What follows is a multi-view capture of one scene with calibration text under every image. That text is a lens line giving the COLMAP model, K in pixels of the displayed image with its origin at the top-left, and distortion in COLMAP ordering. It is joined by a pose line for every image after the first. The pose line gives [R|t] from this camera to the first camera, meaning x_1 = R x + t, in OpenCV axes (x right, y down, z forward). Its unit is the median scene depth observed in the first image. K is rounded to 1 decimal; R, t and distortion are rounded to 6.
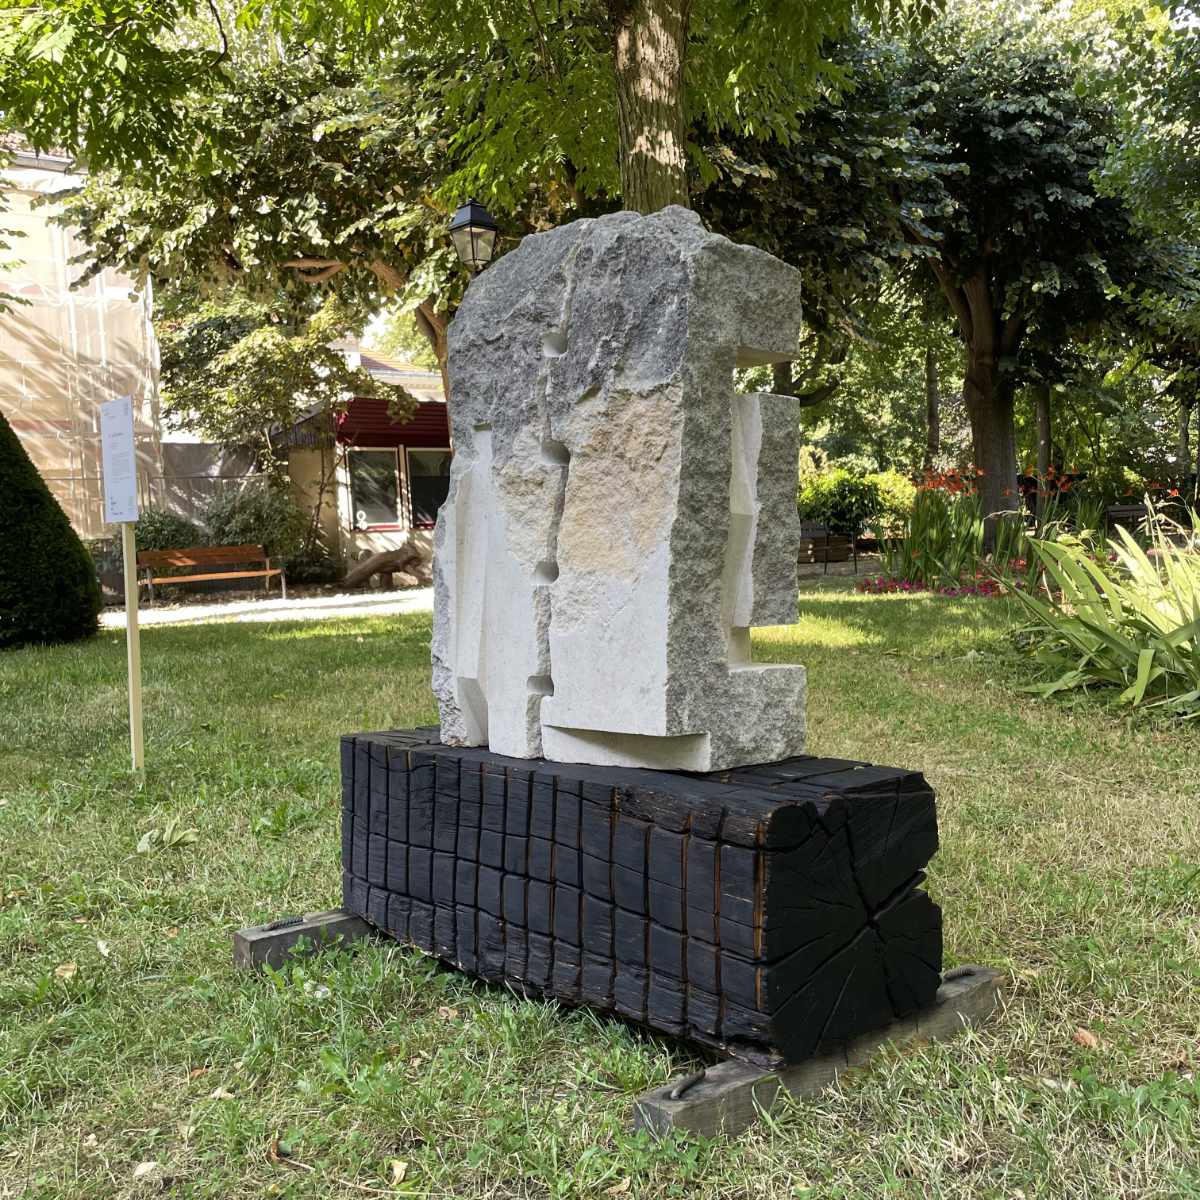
lens RADIAL K [[1239.5, 0, 599.9], [0, 1239.5, 627.1], [0, 0, 1]] dist [0.112344, -0.193052]
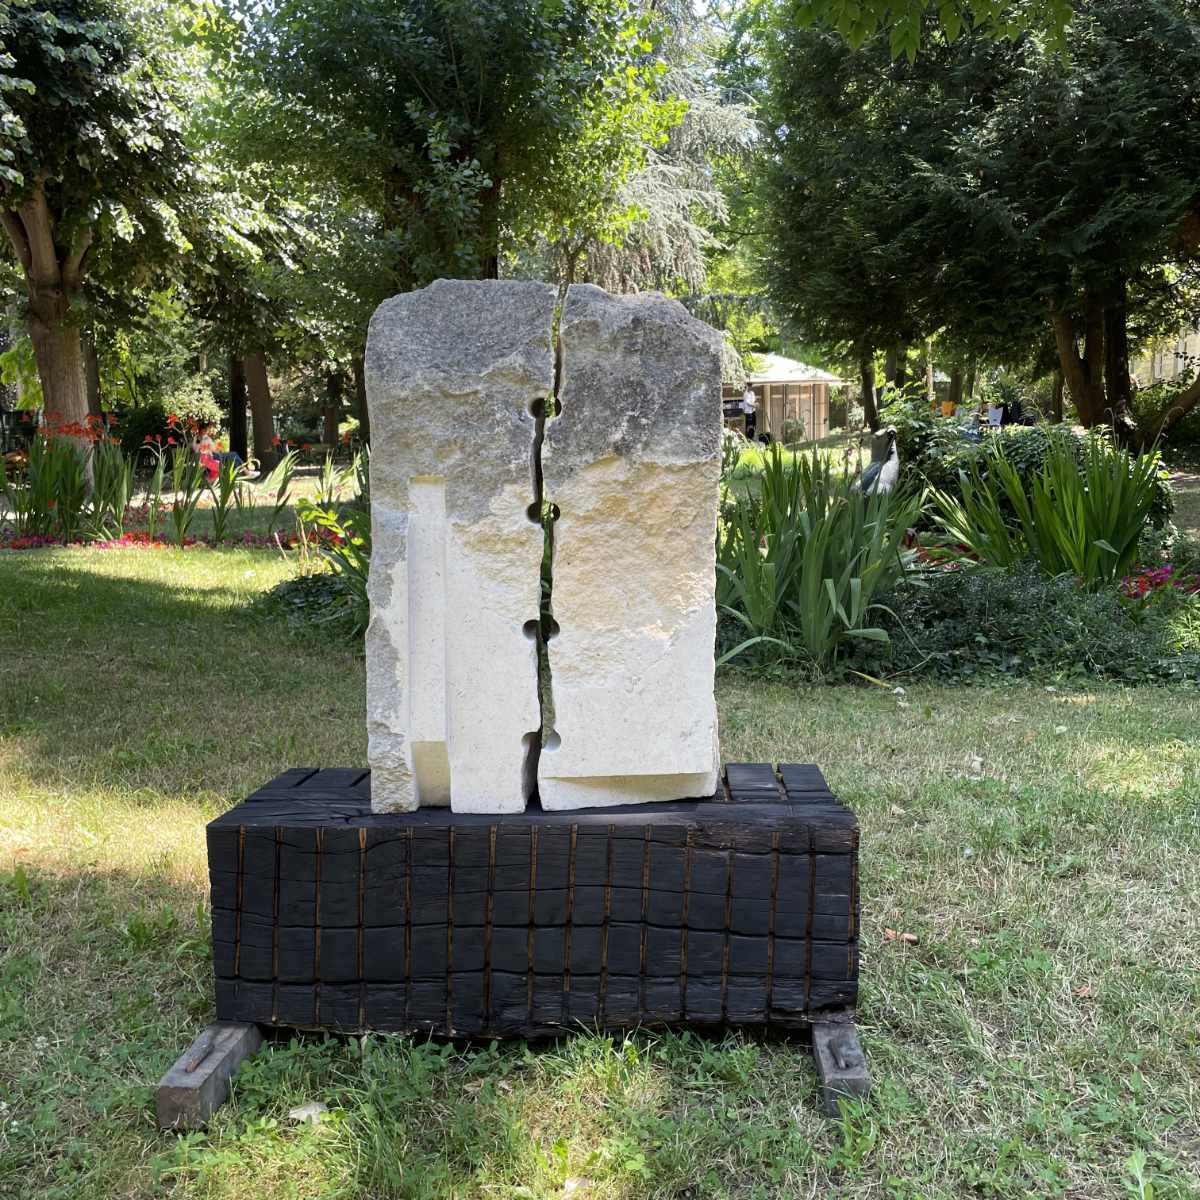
lens RADIAL K [[1239.5, 0, 599.9], [0, 1239.5, 627.1], [0, 0, 1]] dist [0.112344, -0.193052]
pose [[0.704765, -0.087221, 0.704058, -0.745480], [0.045244, 0.995919, 0.078089, -0.127361], [-0.707996, -0.023180, 0.705836, 0.248234]]
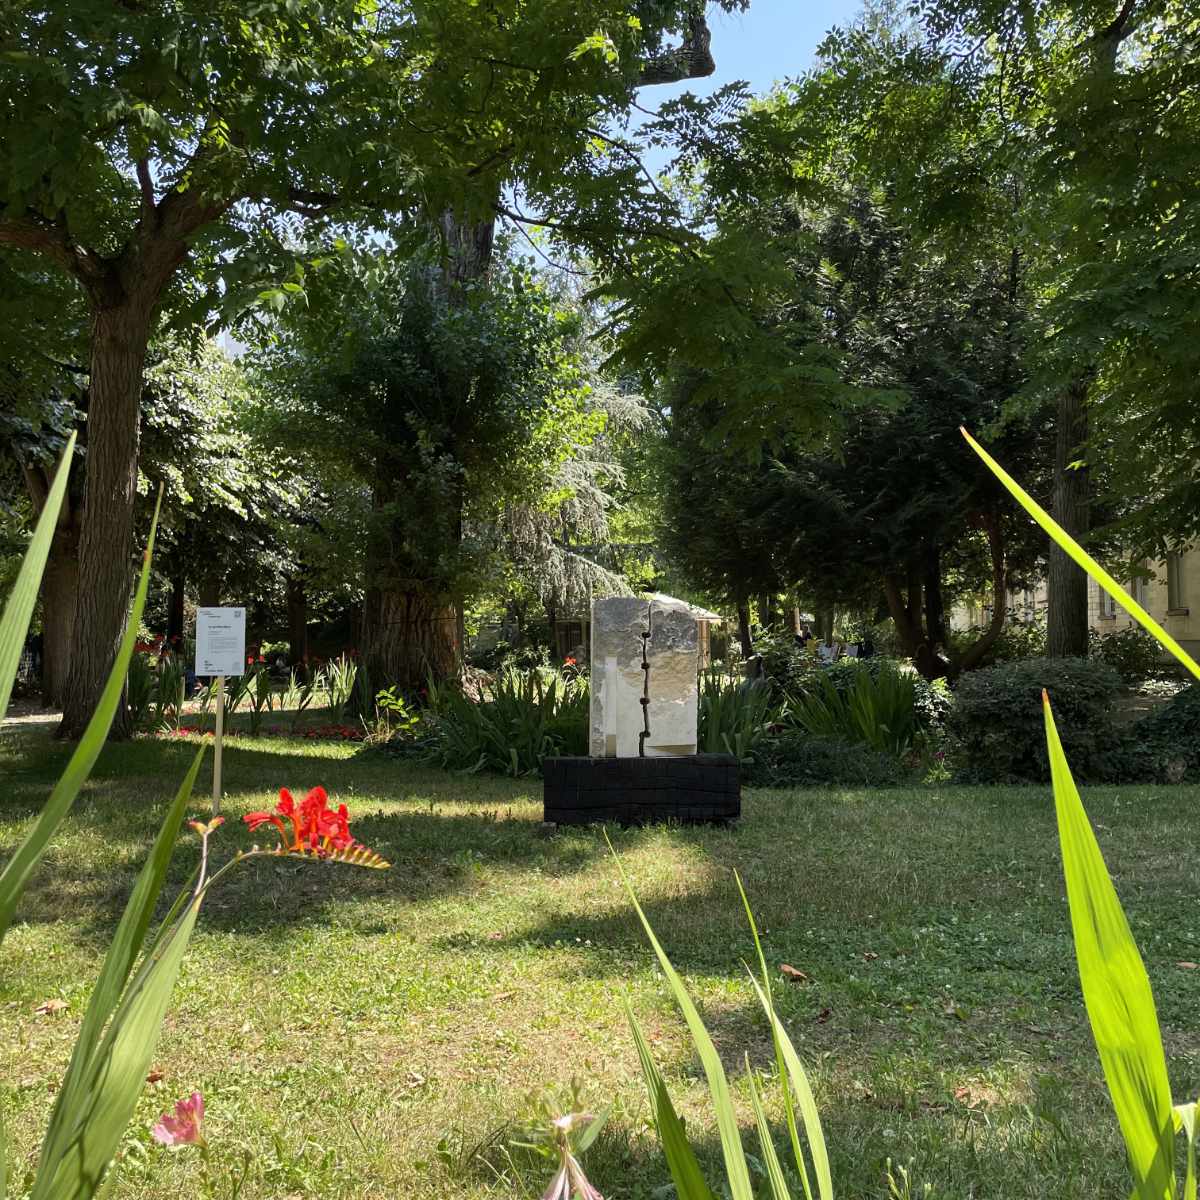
lens RADIAL K [[1251.9, 0, 628.0], [0, 1251.9, 597.1], [0, 0, 1]] dist [0.102498, -0.157341]
pose [[0.617857, 0.076221, 0.782587, -2.830662], [0.035134, 0.991620, -0.124319, 0.099363], [-0.785505, 0.104307, 0.610002, -1.104012]]
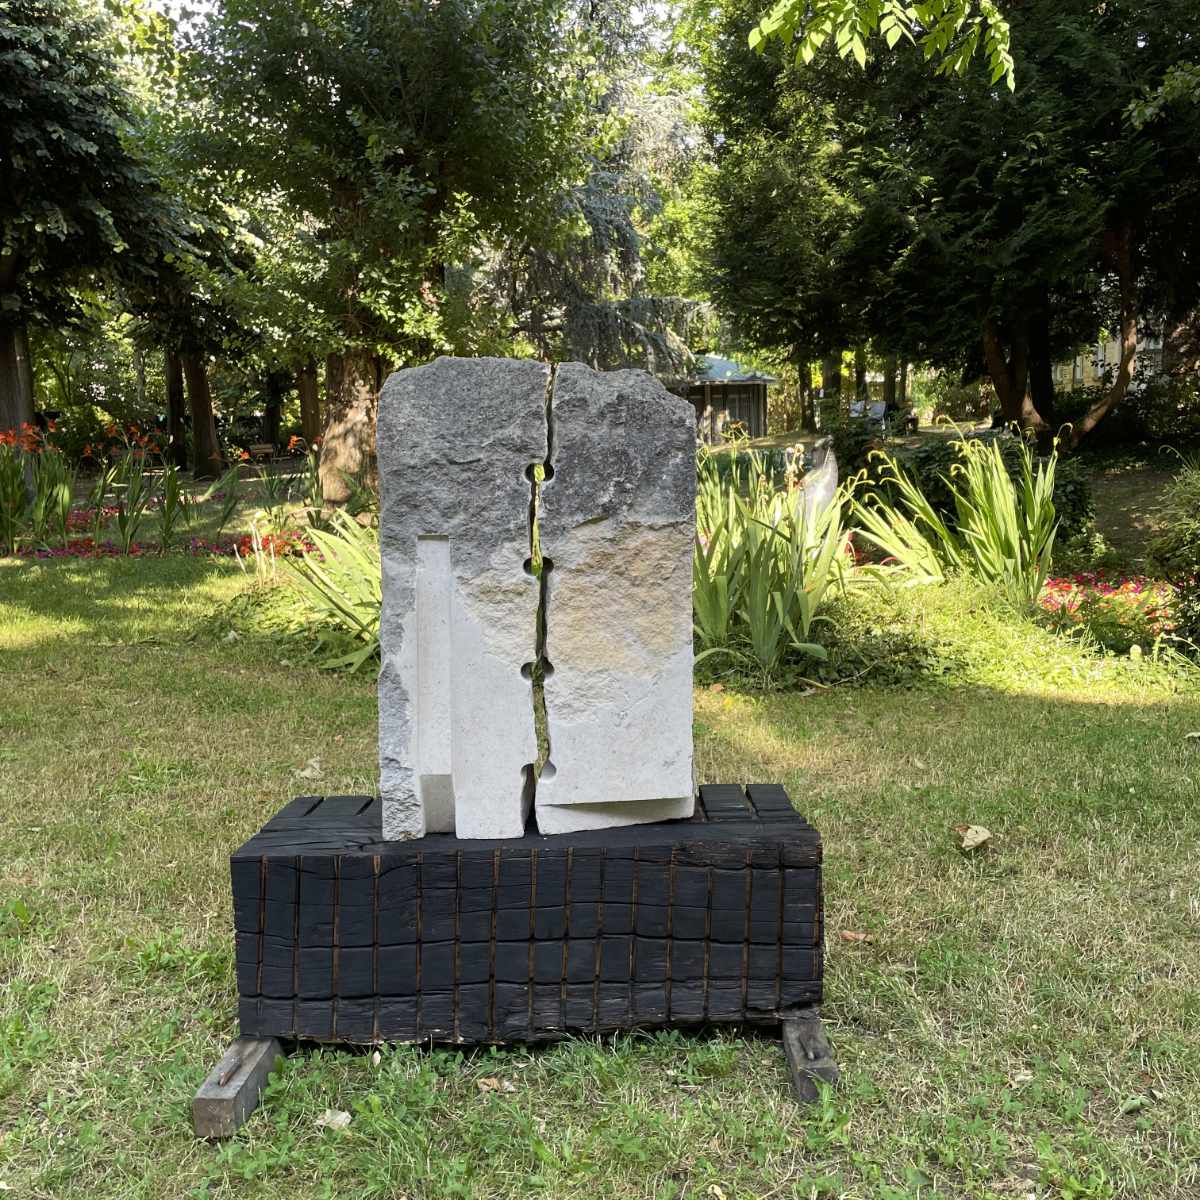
lens RADIAL K [[1251.9, 0, 628.0], [0, 1251.9, 597.1], [0, 0, 1]] dist [0.102498, -0.157341]
pose [[0.653253, -0.078330, 0.753077, -0.868129], [0.050901, 0.996927, 0.059540, -0.180624], [-0.755427, -0.000563, 0.655233, 0.187709]]
